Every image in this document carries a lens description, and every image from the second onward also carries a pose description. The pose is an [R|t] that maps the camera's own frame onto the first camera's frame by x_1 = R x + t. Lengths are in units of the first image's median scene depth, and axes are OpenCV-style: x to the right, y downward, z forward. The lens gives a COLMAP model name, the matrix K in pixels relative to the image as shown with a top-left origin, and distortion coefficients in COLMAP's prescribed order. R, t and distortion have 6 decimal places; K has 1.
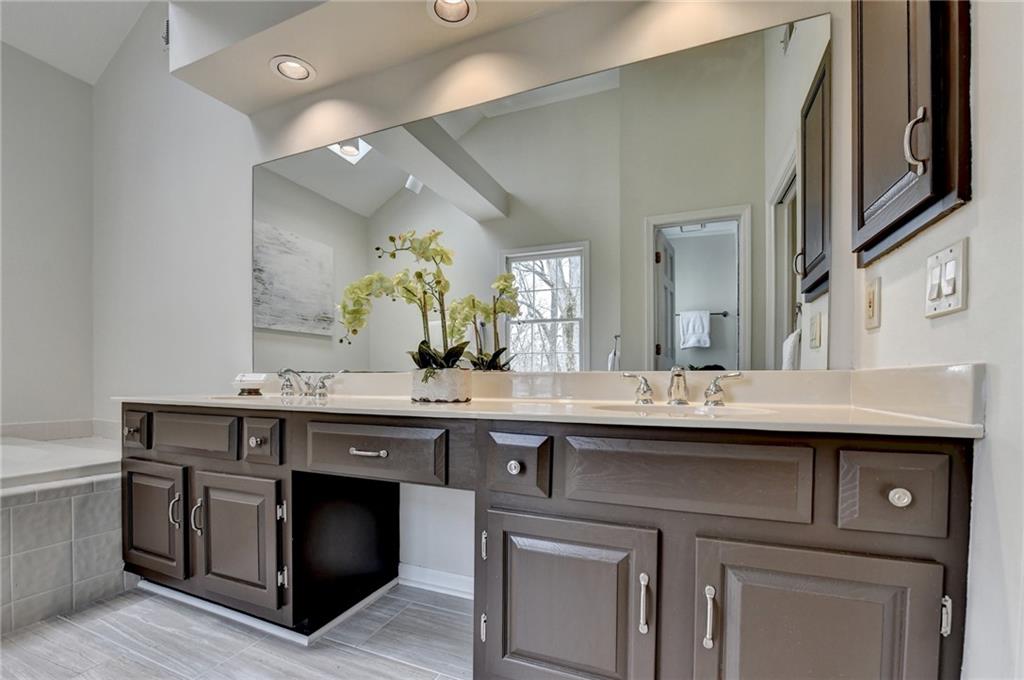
lens RADIAL K [[424.1, 0, 507.5], [0, 424.1, 375.9], [0, 0, 1]] dist [-0.014679, -0.001335]
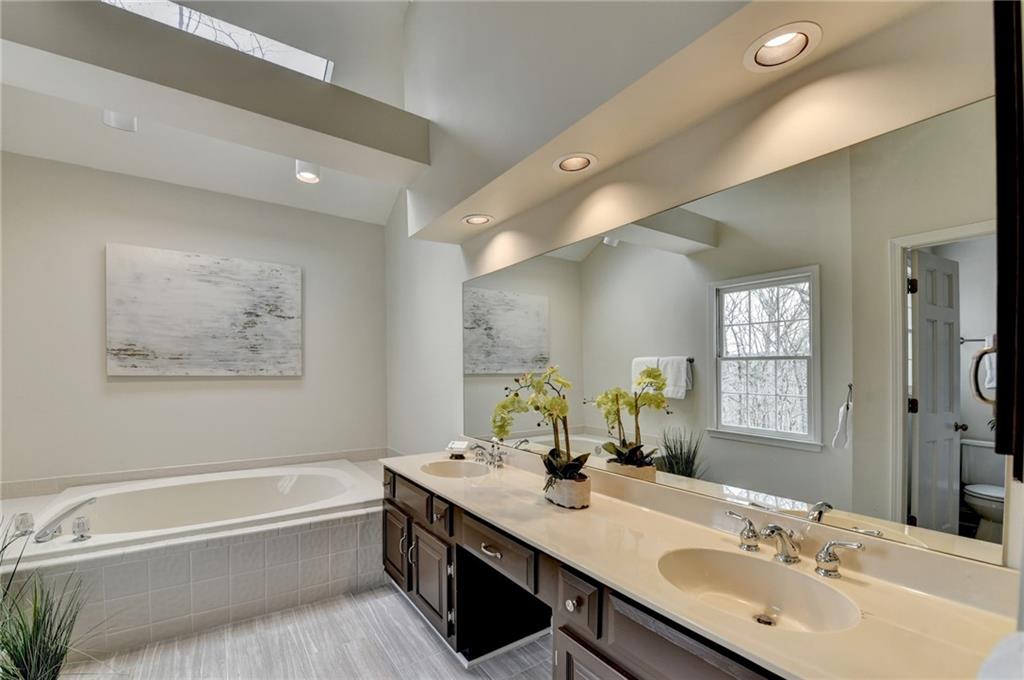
lens RADIAL K [[424.1, 0, 513.1], [0, 424.1, 371.2], [0, 0, 1]] dist [-0.014679, -0.001335]
pose [[0.848198, 0.004518, -0.529660, 0.330240], [-0.004470, 0.999989, 0.001371, -0.293716], [0.529660, 0.001205, 0.848209, -0.080032]]
